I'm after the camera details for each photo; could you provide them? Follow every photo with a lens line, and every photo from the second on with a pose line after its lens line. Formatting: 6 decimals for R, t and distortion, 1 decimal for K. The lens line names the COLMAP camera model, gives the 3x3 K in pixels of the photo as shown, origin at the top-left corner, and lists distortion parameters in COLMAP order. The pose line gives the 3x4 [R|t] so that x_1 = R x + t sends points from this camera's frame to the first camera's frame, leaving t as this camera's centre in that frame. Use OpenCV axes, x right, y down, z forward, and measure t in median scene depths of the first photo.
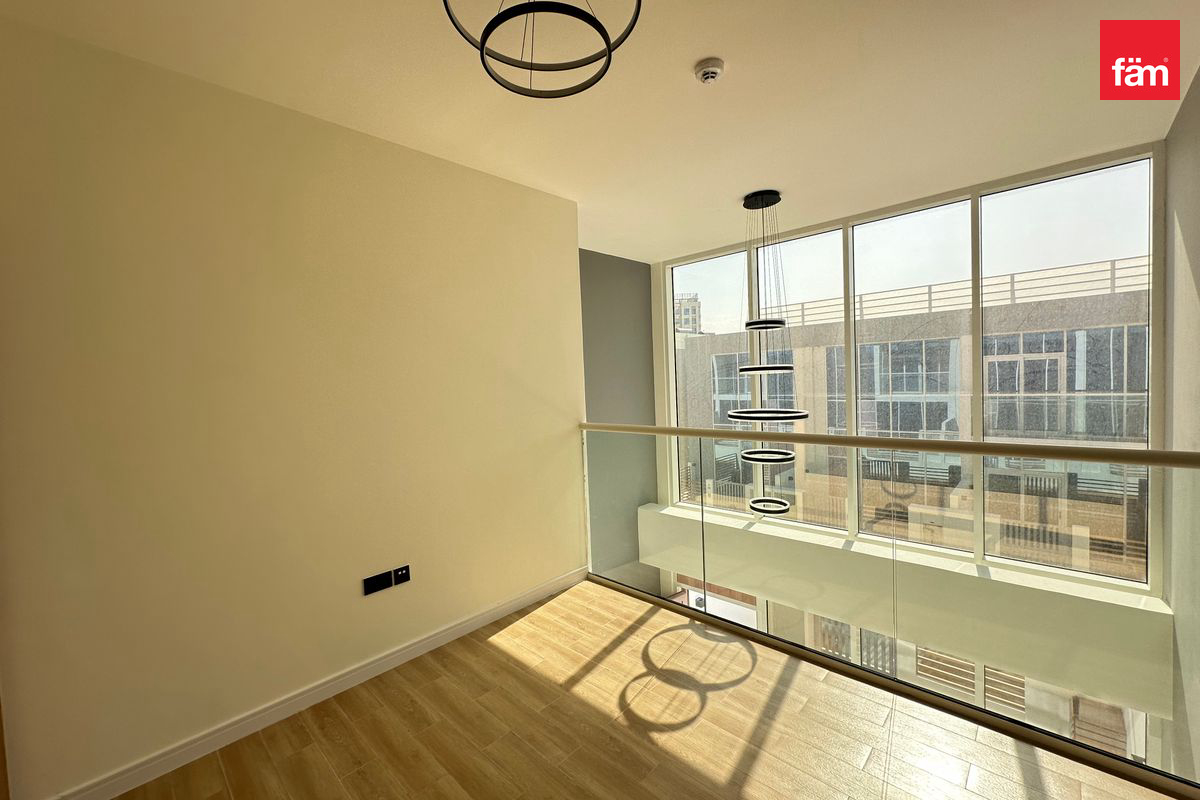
lens RADIAL K [[476.6, 0, 598.7], [0, 476.6, 400.2], [0, 0, 1]] dist [-0.001075, 0.000071]
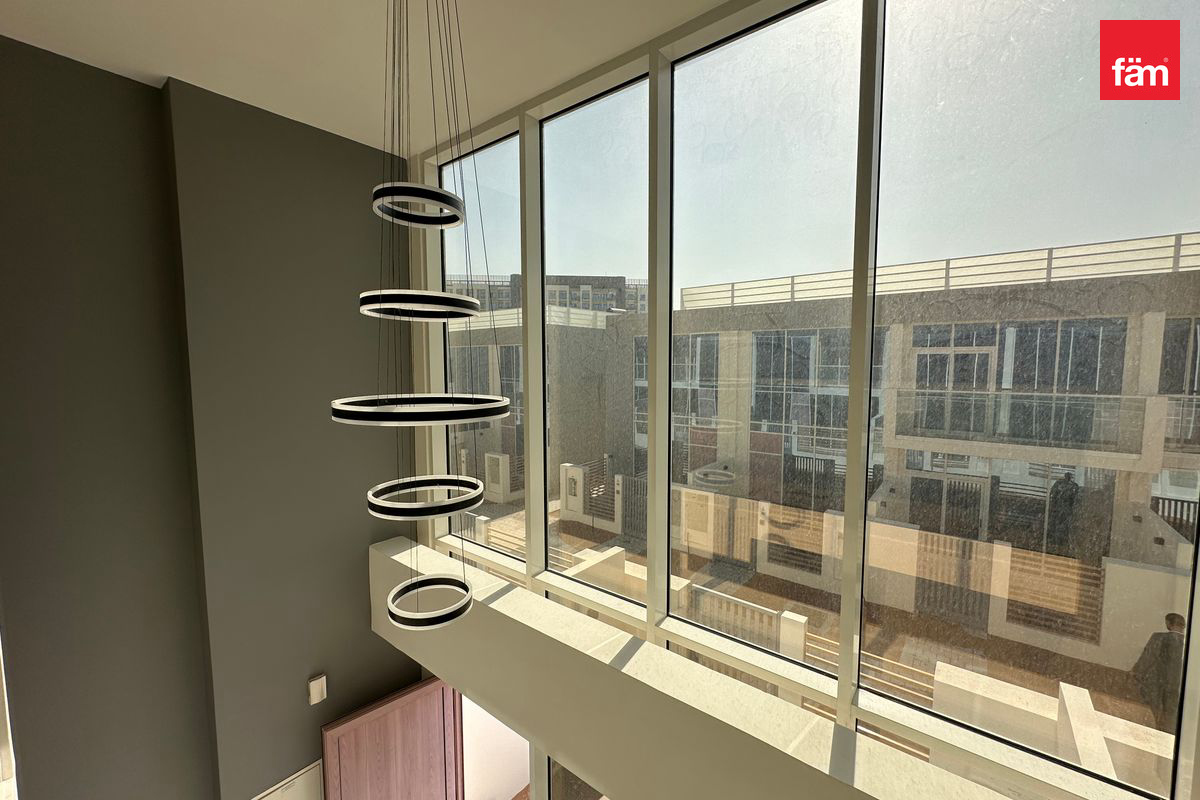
lens RADIAL K [[476.6, 0, 598.7], [0, 476.6, 400.2], [0, 0, 1]] dist [-0.001075, 0.000071]
pose [[0.995359, 0.032771, 0.090481, 0.141065], [-0.035699, 0.998884, 0.030932, 0.001300], [-0.089366, -0.034019, 0.995418, 0.155369]]
